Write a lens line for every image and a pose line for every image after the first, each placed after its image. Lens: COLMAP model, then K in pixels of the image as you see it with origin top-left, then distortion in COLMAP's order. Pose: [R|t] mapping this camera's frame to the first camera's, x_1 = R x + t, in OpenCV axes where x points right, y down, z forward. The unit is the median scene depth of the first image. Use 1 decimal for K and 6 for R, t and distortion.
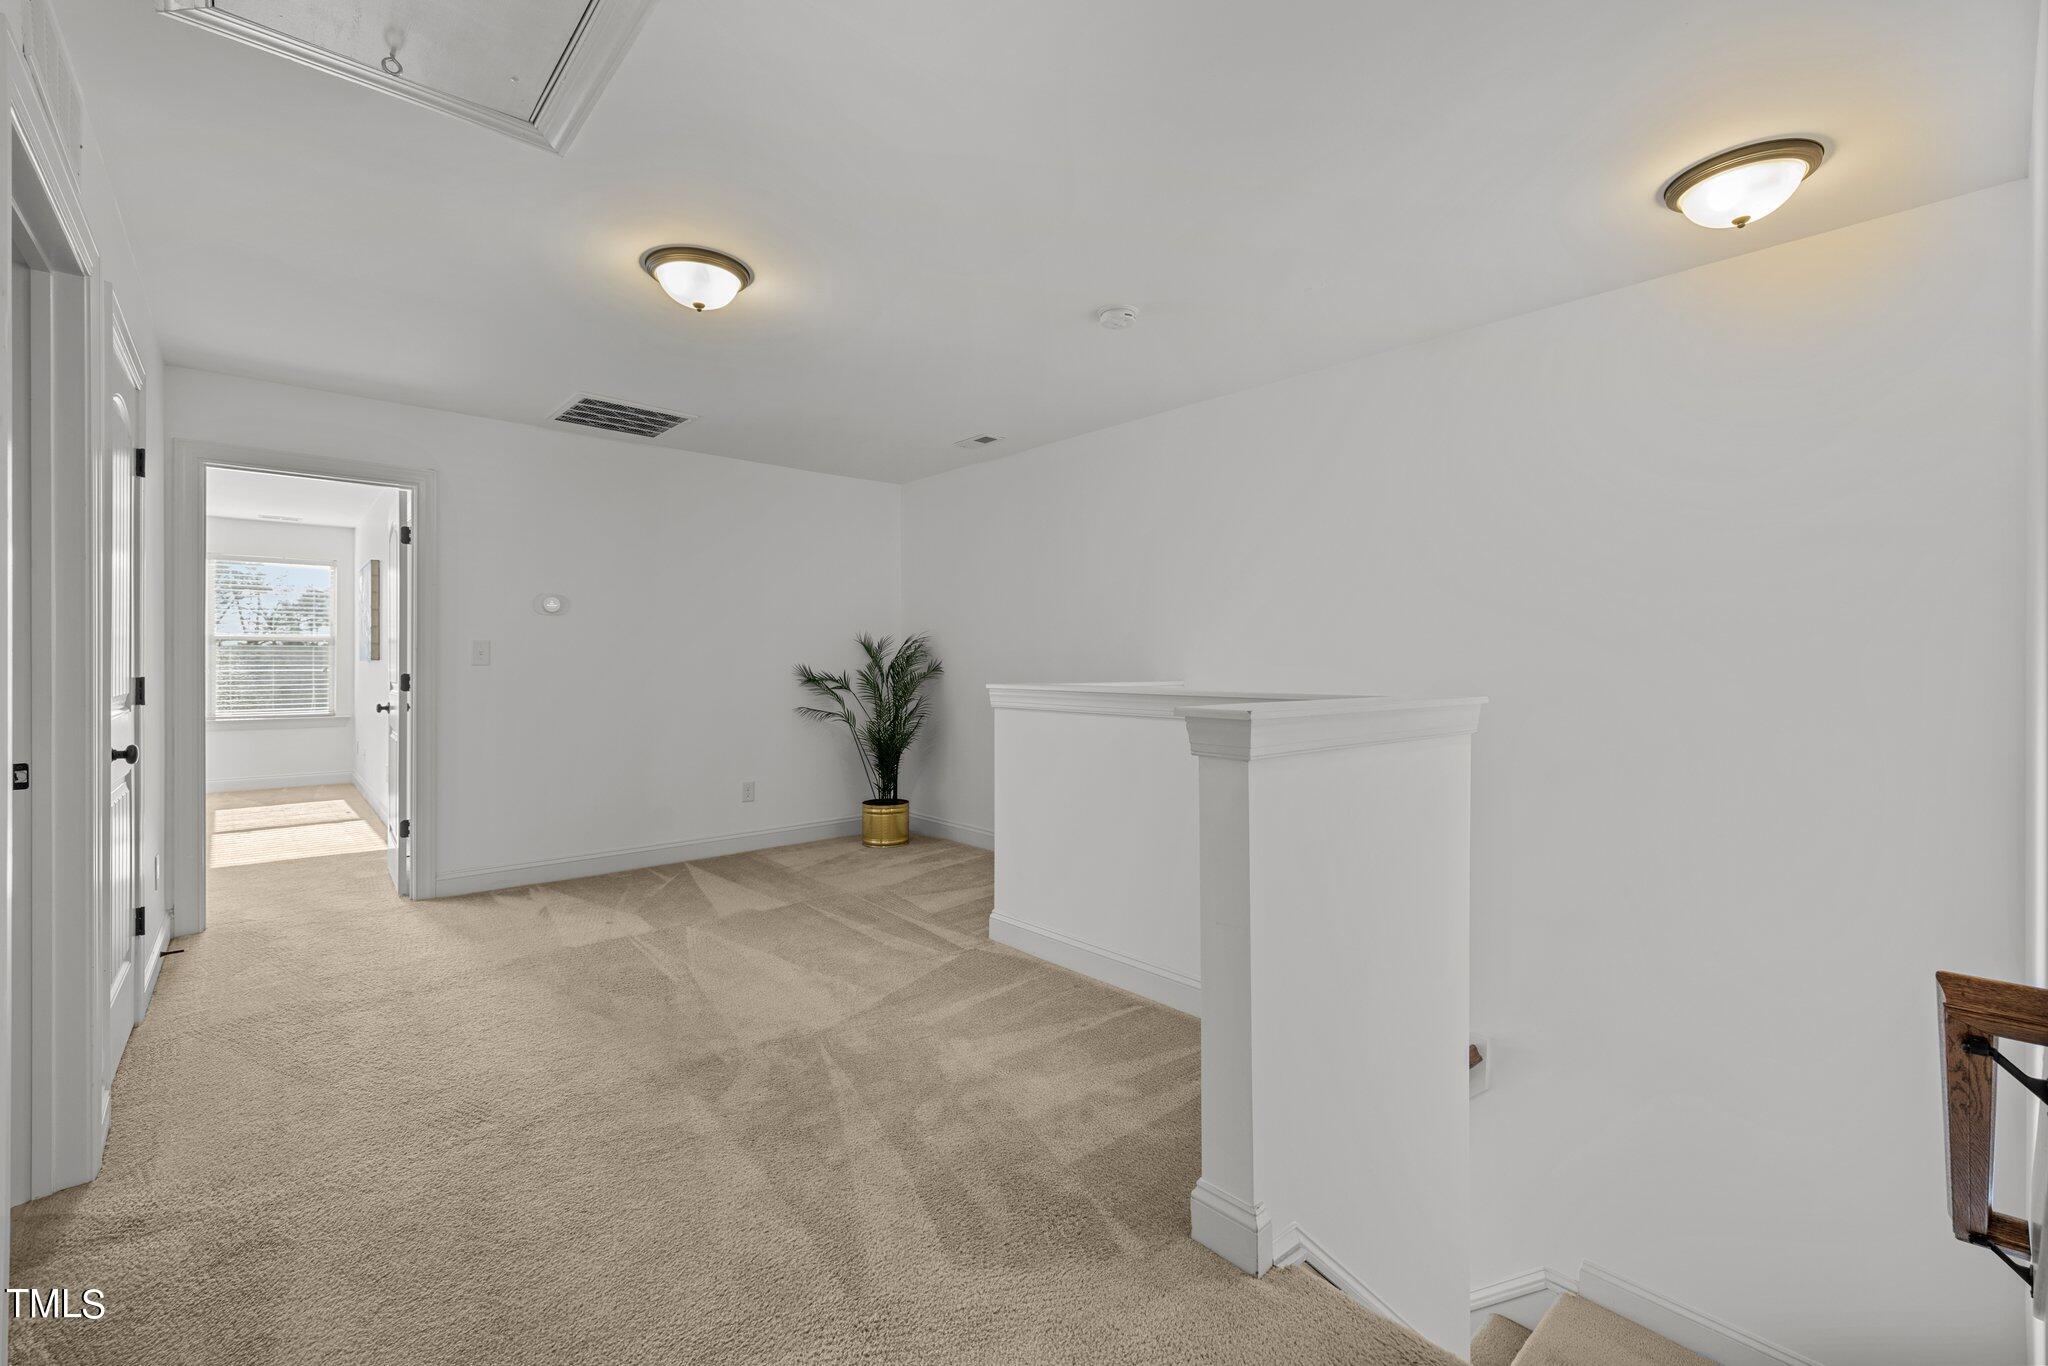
lens RADIAL K [[852.0, 0, 1012.1], [0, 852.0, 669.4], [0, 0, 1]] dist [0.002077, -0.000025]
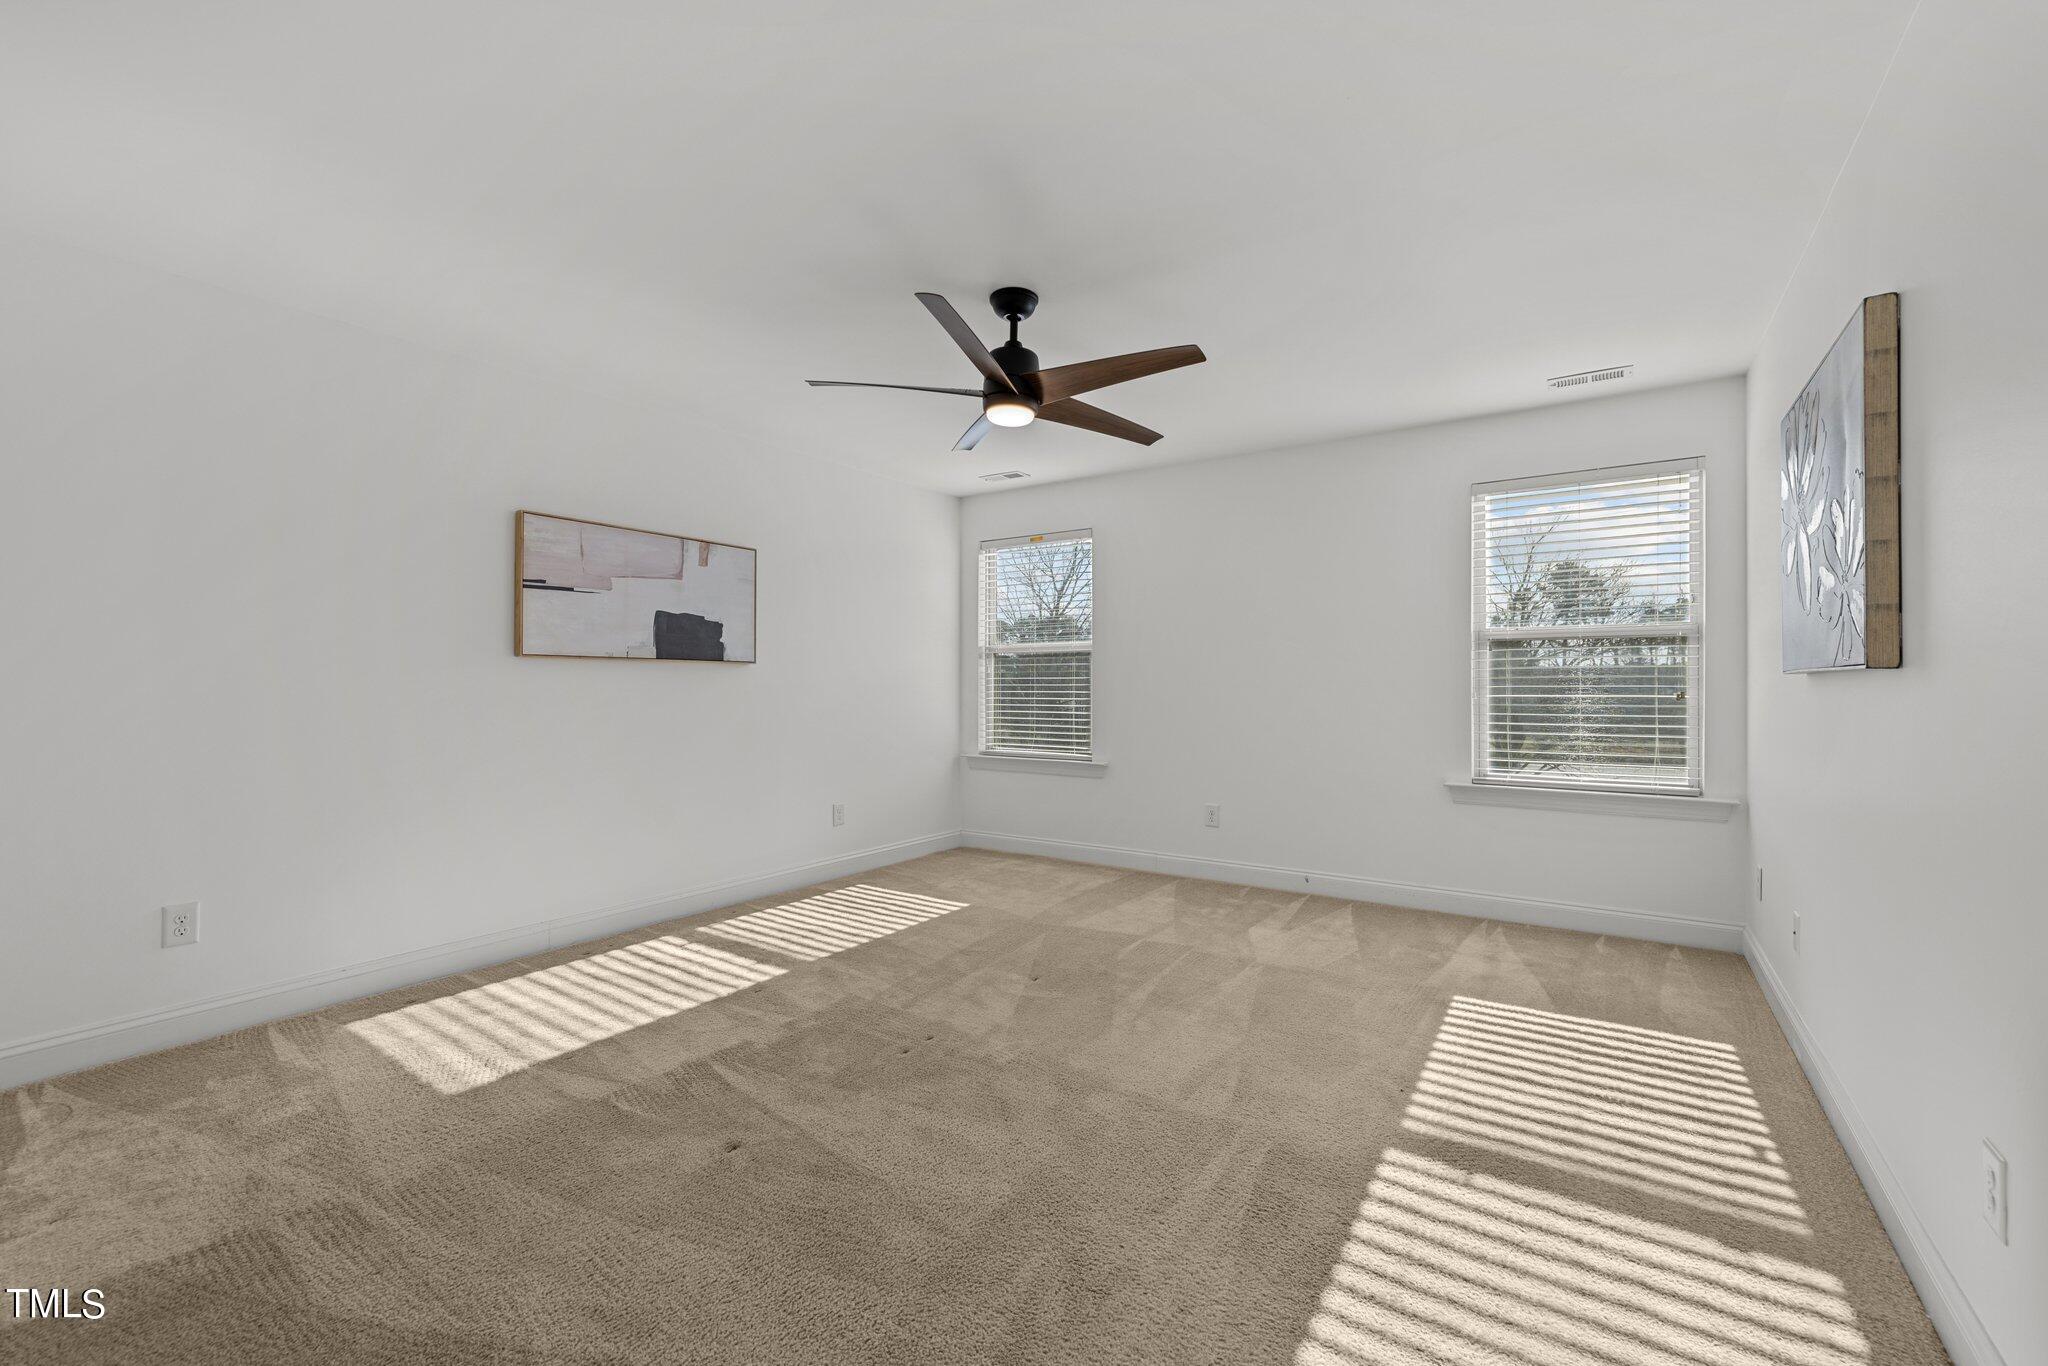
lens RADIAL K [[852.0, 0, 1021.8], [0, 852.0, 681.1], [0, 0, 1]] dist [0.002077, -0.000025]
pose [[0.239377, -0.005028, -0.970914, -0.442558], [-0.002950, 0.999978, -0.005905, -0.001507], [0.970922, 0.004278, 0.239357, 0.543365]]
